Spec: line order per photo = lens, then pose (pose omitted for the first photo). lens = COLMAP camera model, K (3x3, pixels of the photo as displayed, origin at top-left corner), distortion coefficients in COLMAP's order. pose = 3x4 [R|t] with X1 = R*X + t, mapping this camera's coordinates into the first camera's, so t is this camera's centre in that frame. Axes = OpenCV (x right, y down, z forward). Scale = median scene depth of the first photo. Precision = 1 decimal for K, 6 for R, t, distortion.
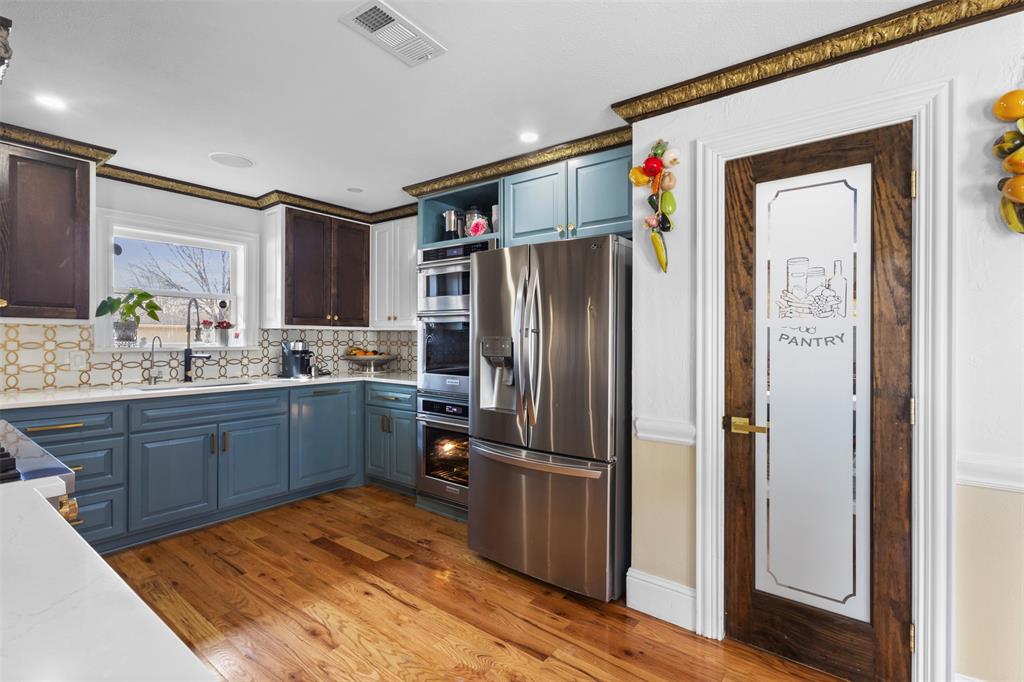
lens RADIAL K [[472.7, 0, 508.7], [0, 472.7, 339.2], [0, 0, 1]] dist [0.000763, 0.000012]
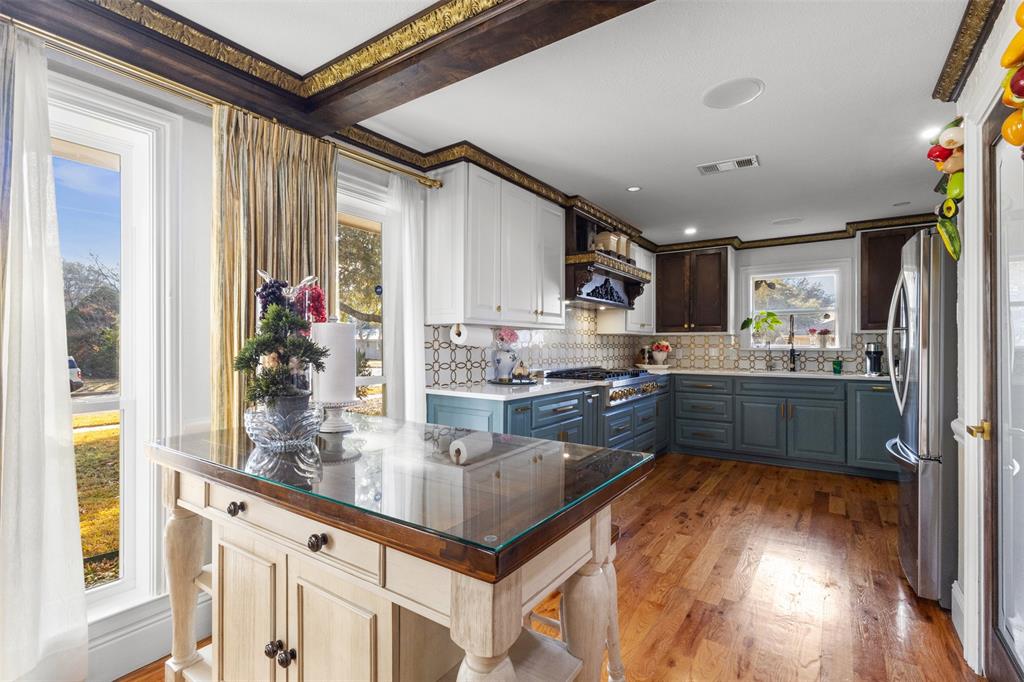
lens RADIAL K [[472.7, 0, 508.7], [0, 472.7, 339.2], [0, 0, 1]] dist [0.000763, 0.000012]
pose [[0.048310, -0.015258, -0.998716, 0.868579], [-0.000960, 0.999882, -0.015322, 0.015236], [0.998832, 0.001699, 0.048290, 0.053534]]
